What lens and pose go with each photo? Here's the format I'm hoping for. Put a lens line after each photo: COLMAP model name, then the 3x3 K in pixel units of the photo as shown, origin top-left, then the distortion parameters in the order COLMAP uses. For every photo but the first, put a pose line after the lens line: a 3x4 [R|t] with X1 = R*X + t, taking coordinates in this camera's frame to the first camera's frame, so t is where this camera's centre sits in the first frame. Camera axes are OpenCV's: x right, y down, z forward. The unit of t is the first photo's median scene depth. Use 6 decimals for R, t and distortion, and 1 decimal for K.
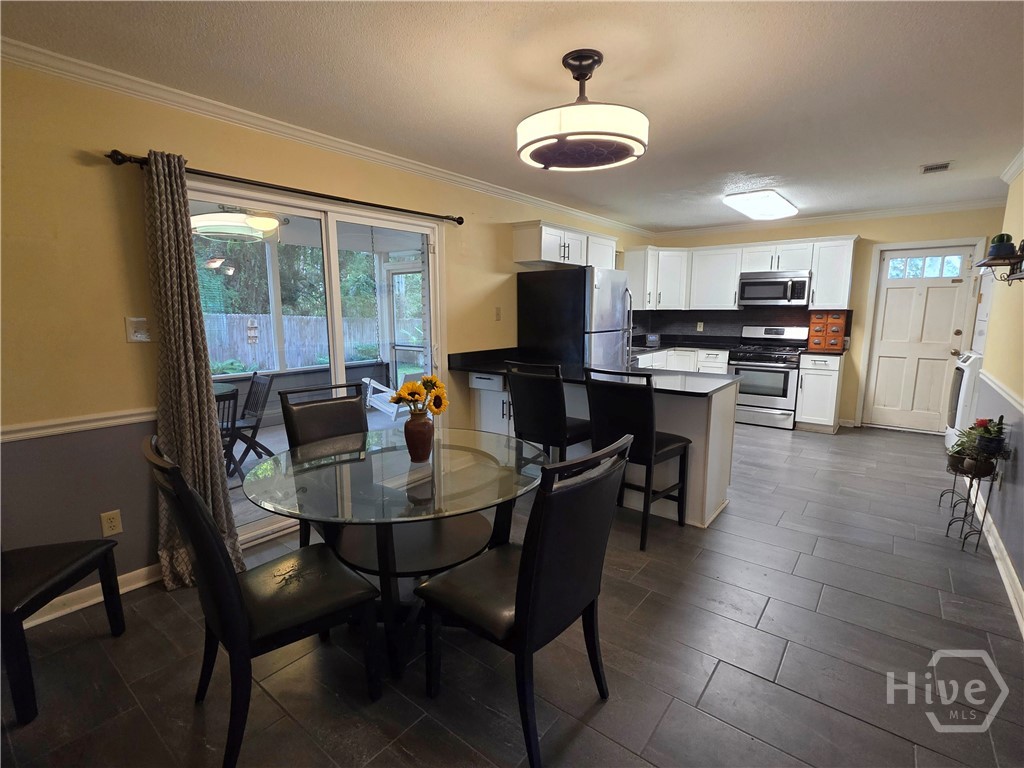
lens RADIAL K [[485.0, 0, 508.8], [0, 485.0, 386.7], [0, 0, 1]] dist [0.004322, 0.000214]
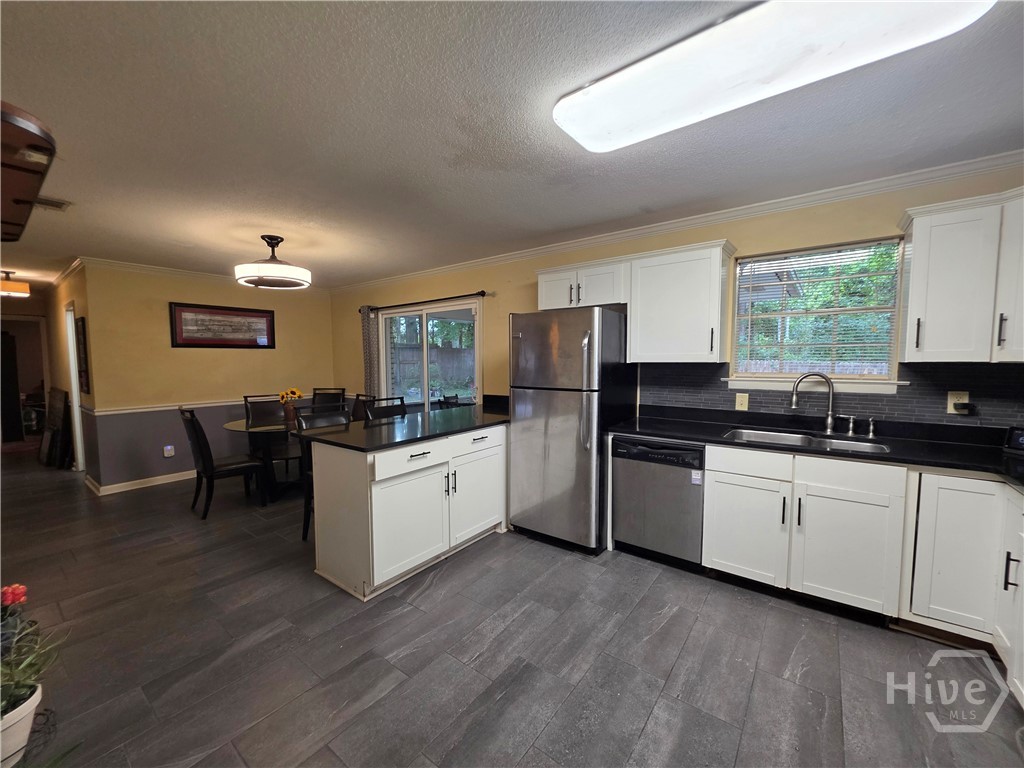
lens RADIAL K [[412.1, 0, 508.2], [0, 412.1, 388.4], [0, 0, 1]] dist [0.001065, 0.000004]
pose [[0.018584, 0.072873, -0.997168, 0.701874], [-0.154983, 0.985495, 0.069131, -0.120864], [0.987742, 0.153260, 0.029609, 0.735089]]
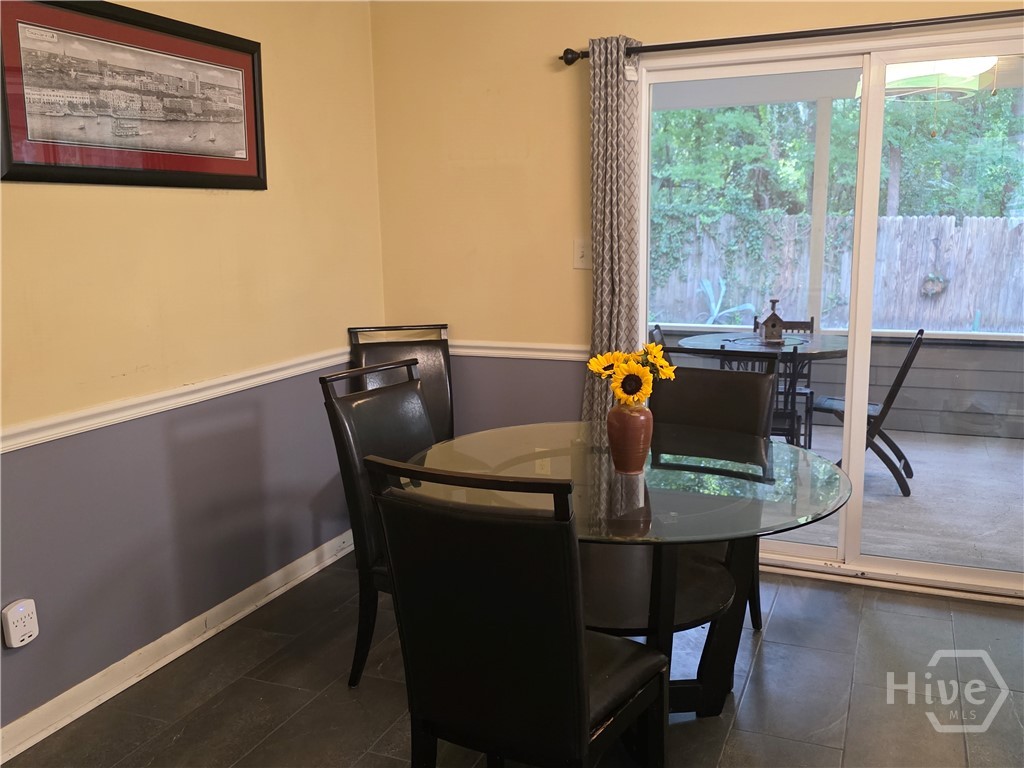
lens RADIAL K [[929.1, 0, 512.0], [0, 929.1, 384.0], [0, 0, 1]] dist [0.049428, -0.024017]
pose [[0.276618, 0.167021, -0.946354, 0.338385], [-0.139542, 0.981324, 0.132405, -0.037363], [0.950795, 0.095430, 0.294759, 0.176413]]
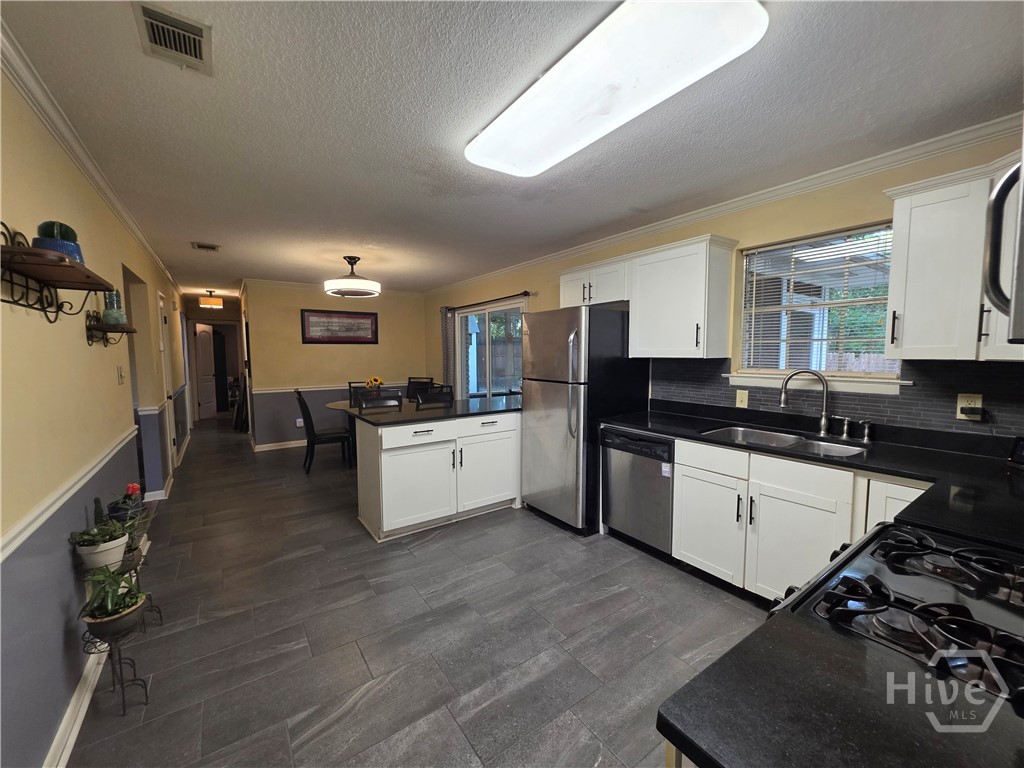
lens RADIAL K [[409.5, 0, 515.1], [0, 409.5, 385.5], [0, 0, 1]] dist [0.001653, 0.000017]
pose [[-0.276429, 0.080100, -0.957690, 0.744372], [-0.150267, 0.980661, 0.125395, -0.151578], [0.949214, 0.178572, -0.259047, 0.911121]]
